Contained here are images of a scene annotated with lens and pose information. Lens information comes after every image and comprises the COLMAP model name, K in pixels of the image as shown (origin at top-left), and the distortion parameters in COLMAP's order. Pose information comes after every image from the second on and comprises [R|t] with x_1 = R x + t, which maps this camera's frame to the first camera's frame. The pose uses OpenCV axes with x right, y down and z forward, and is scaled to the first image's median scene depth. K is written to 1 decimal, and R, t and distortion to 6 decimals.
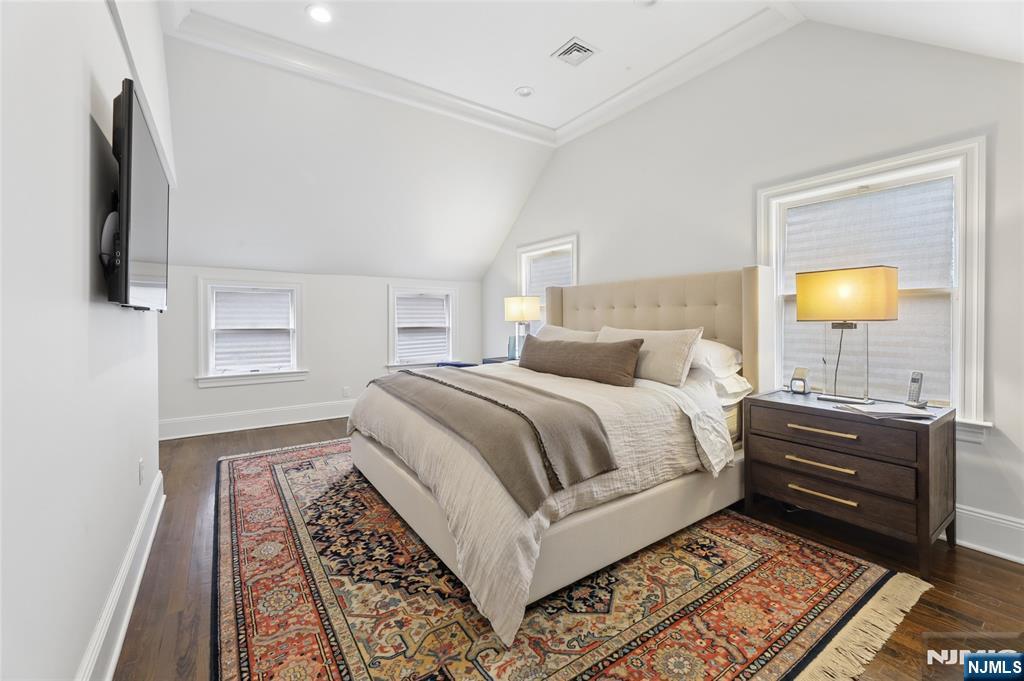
lens RADIAL K [[418.3, 0, 494.7], [0, 418.3, 321.4], [0, 0, 1]] dist [-0.002624, -0.000303]
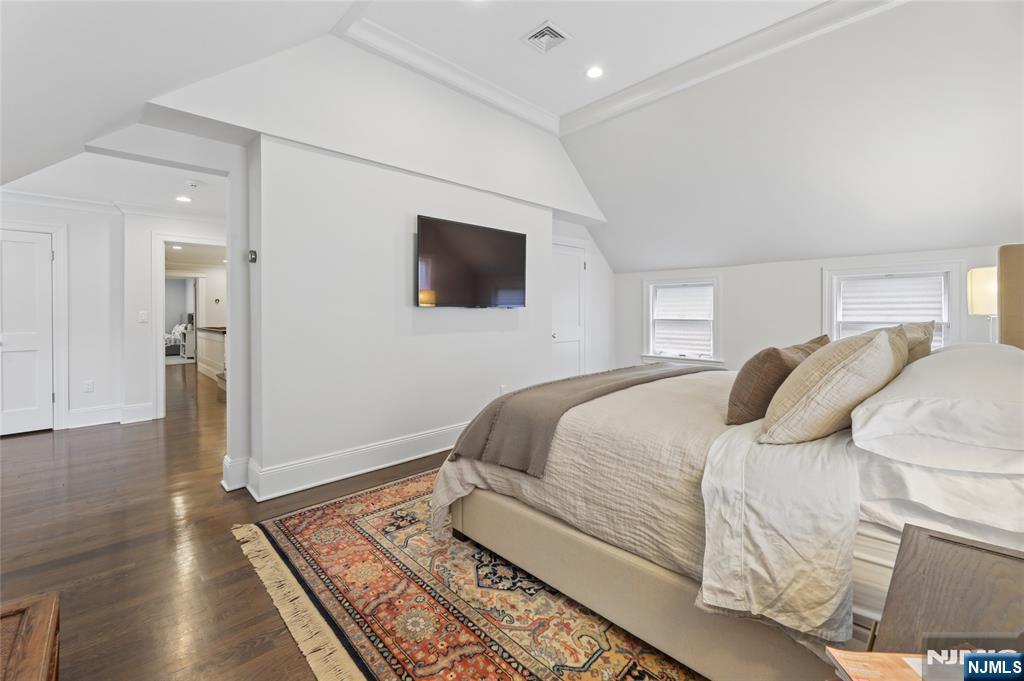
lens RADIAL K [[418.3, 0, 513.7], [0, 418.3, 309.5], [0, 0, 1]] dist [-0.002624, -0.000303]
pose [[0.191185, -0.003758, -0.981547, 1.201829], [-0.001922, 0.999989, -0.004204, -0.009865], [0.981552, 0.002690, 0.191175, 0.785528]]
